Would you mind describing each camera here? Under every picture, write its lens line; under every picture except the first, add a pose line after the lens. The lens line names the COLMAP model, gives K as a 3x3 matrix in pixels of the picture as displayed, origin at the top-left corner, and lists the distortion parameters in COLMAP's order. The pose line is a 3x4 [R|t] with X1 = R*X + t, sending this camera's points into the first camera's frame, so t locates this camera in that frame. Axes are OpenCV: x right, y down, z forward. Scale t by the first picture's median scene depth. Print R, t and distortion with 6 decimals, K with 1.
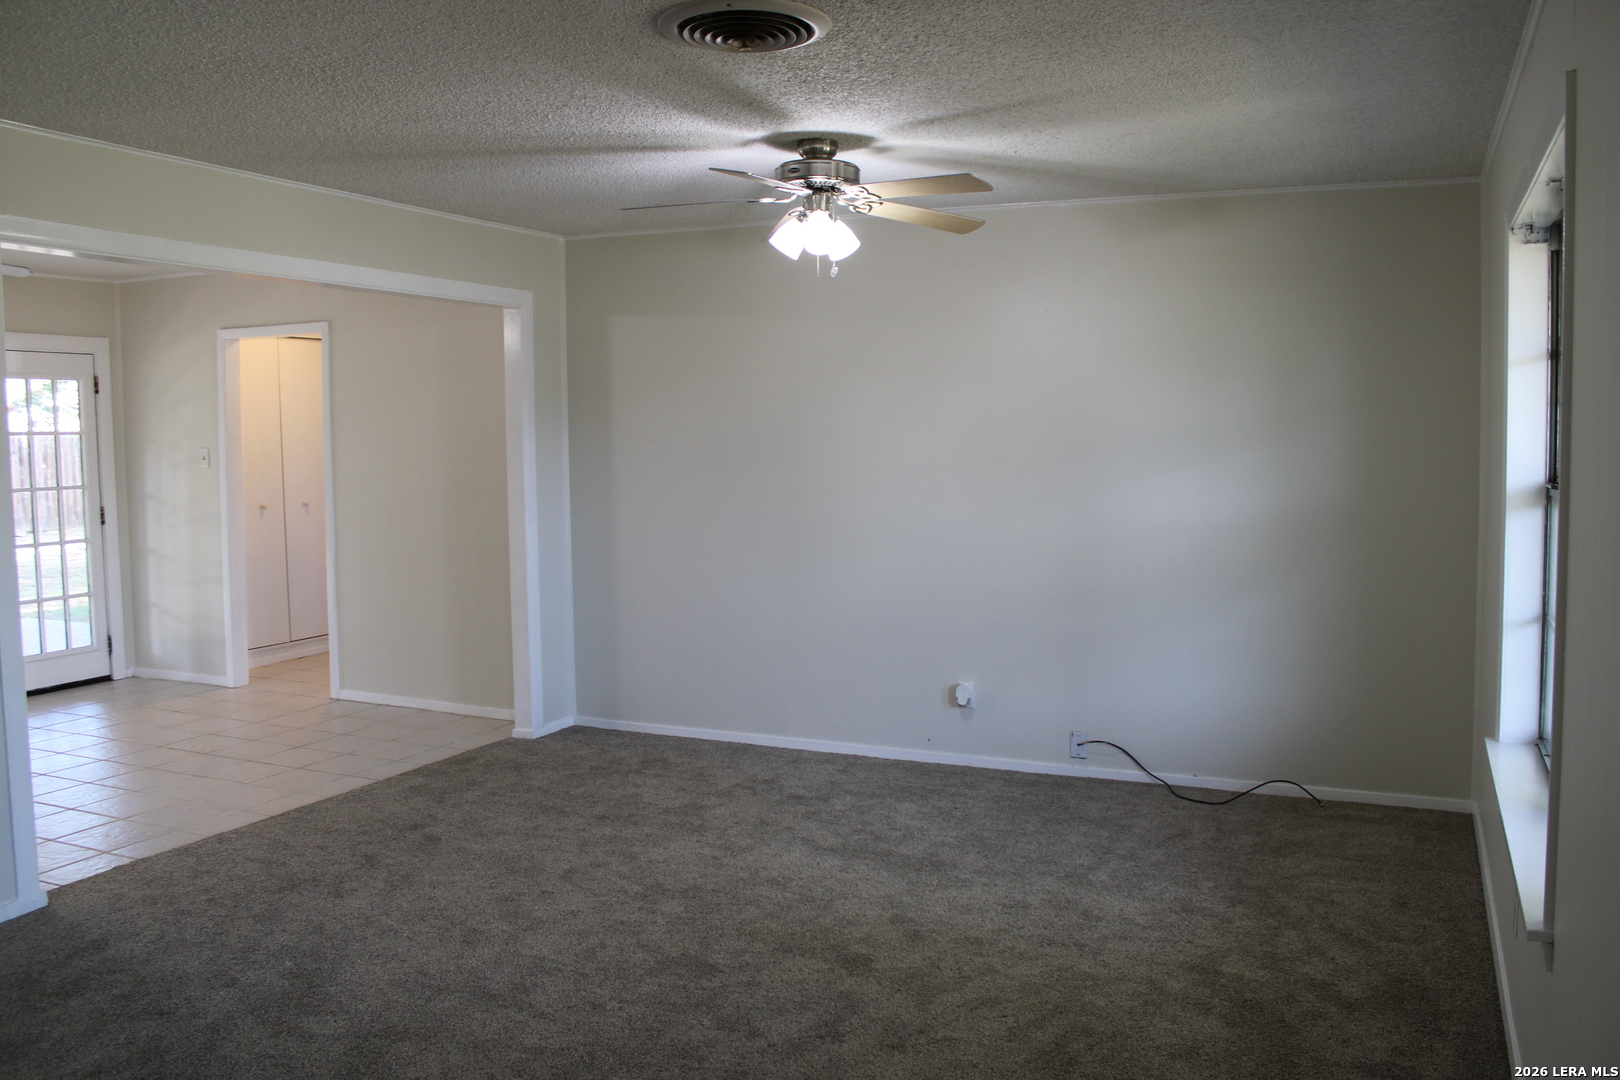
lens RADIAL K [[1344.7, 0, 810.0], [0, 1344.7, 540.0], [0, 0, 1]] dist [-0.159979, 0.135045]
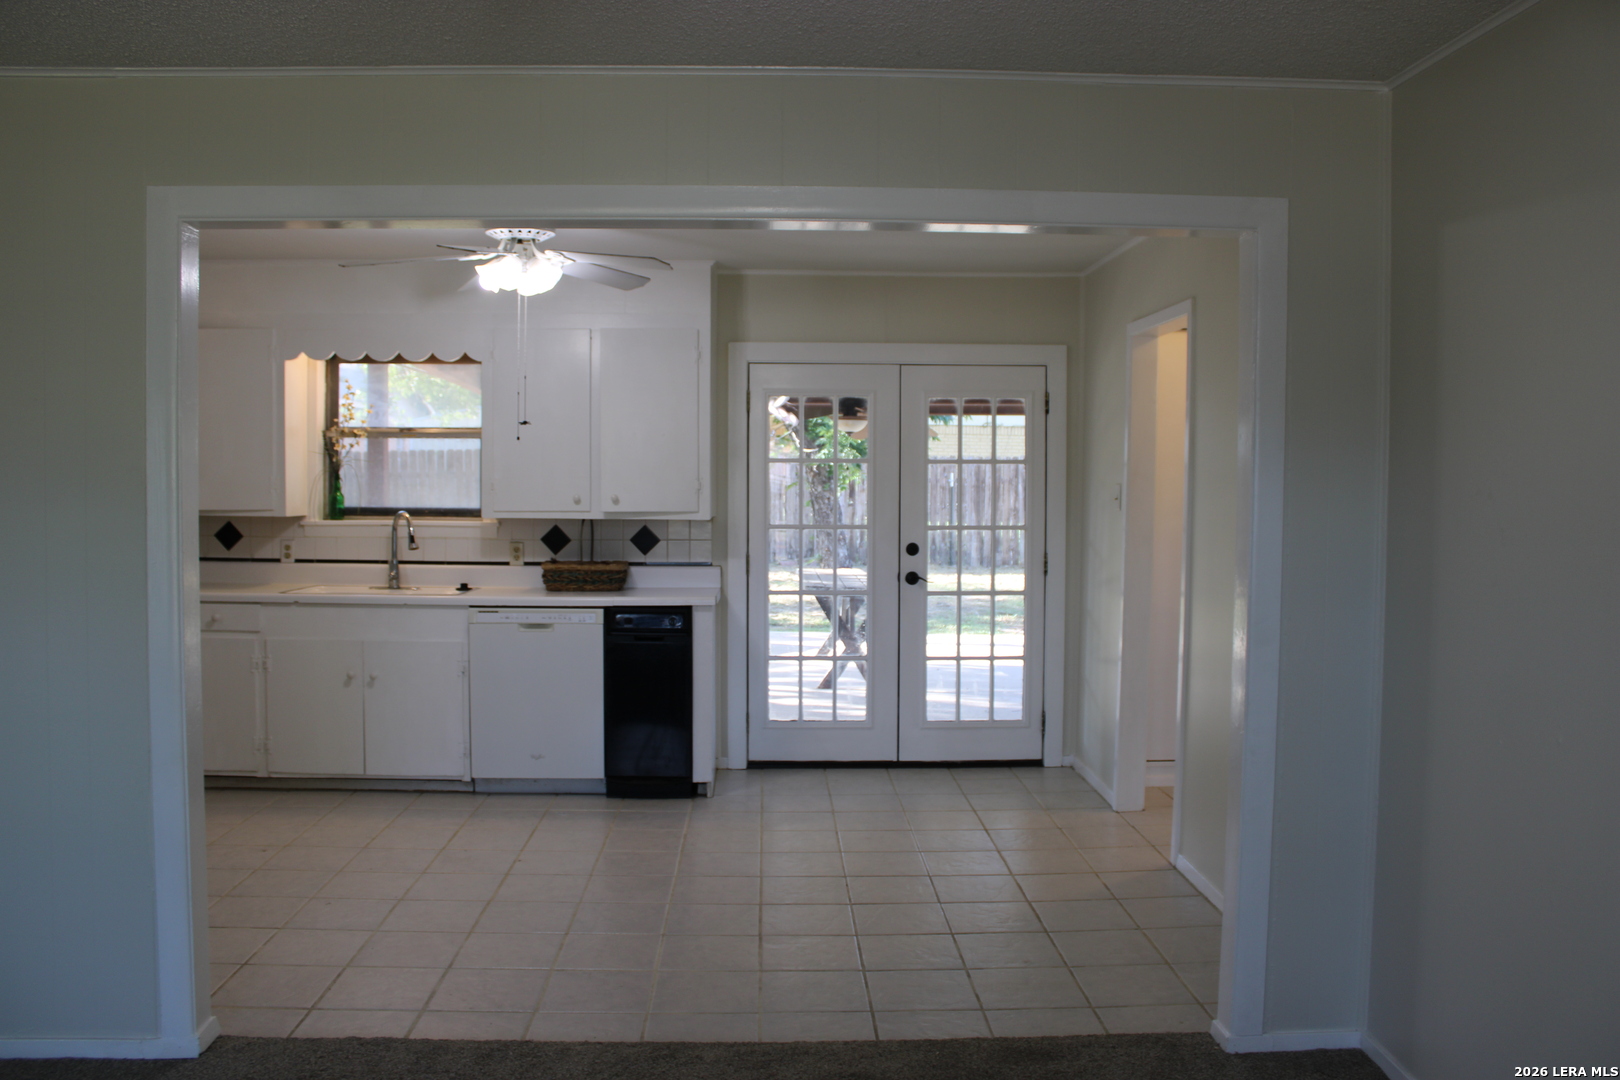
lens RADIAL K [[1344.7, 0, 810.0], [0, 1344.7, 540.0], [0, 0, 1]] dist [-0.159979, 0.135045]
pose [[0.465514, 0.057150, -0.883194, 0.126349], [-0.084988, 0.996188, 0.019666, -0.038112], [0.880951, 0.065906, 0.468596, 0.481839]]
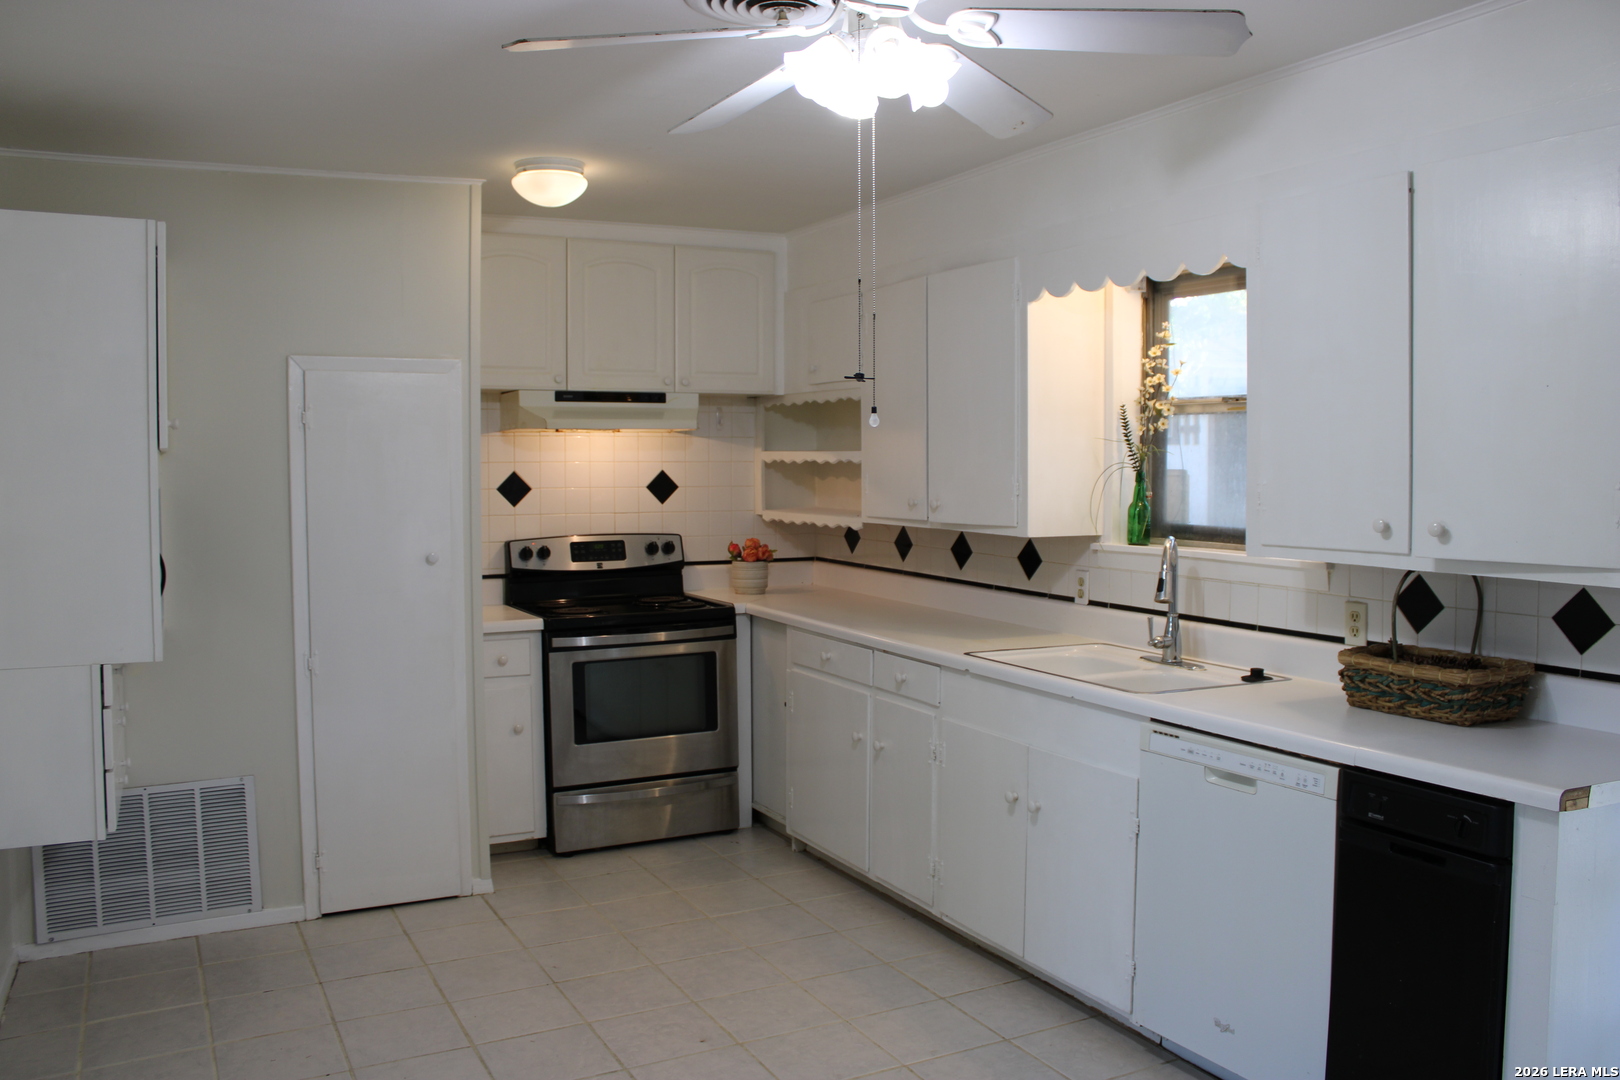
lens RADIAL K [[1353.7, 0, 810.7], [0, 1353.7, 520.5], [0, 0, 1]] dist [-0.112744, -0.000538]
pose [[-0.613580, 0.055388, -0.787688, -0.222289], [-0.046226, 0.993307, 0.105855, -0.068664], [0.788279, 0.101362, -0.606912, 0.817327]]
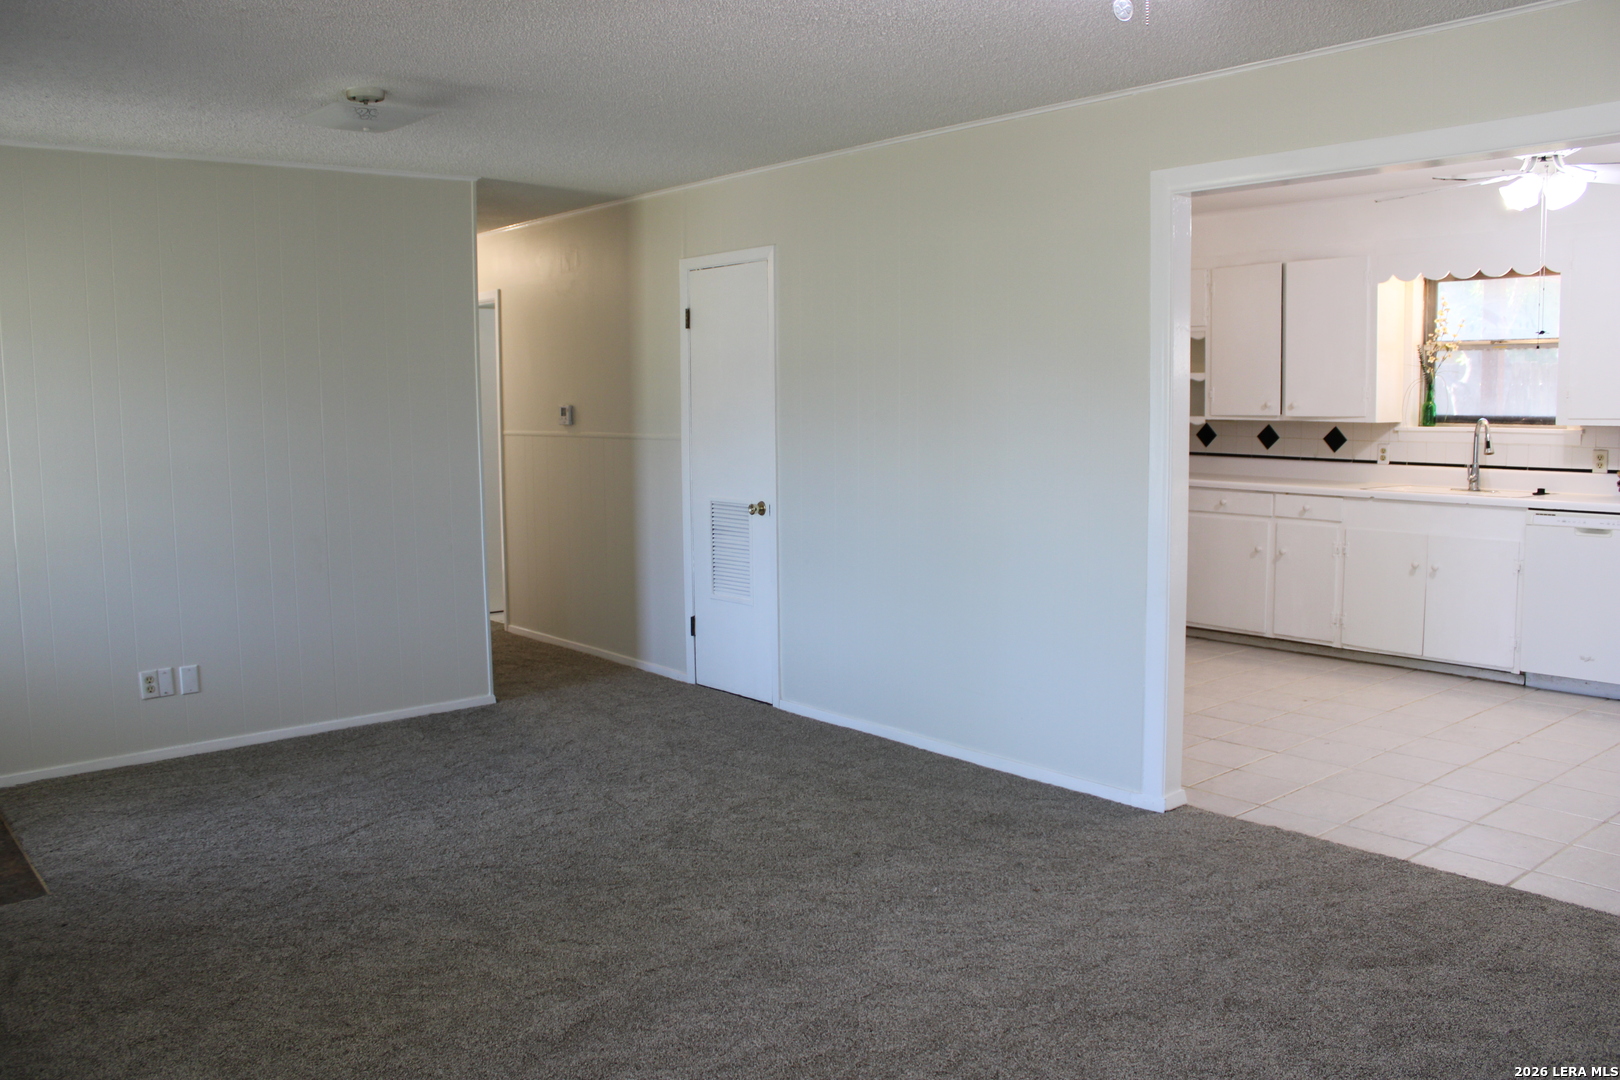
lens RADIAL K [[1344.7, 0, 810.0], [0, 1344.7, 540.0], [0, 0, 1]] dist [-0.159979, 0.135045]
pose [[-0.418373, 0.114985, -0.900967, 0.246119], [-0.053255, 0.987142, 0.150712, -0.044456], [0.906713, 0.111035, -0.406870, 0.591079]]
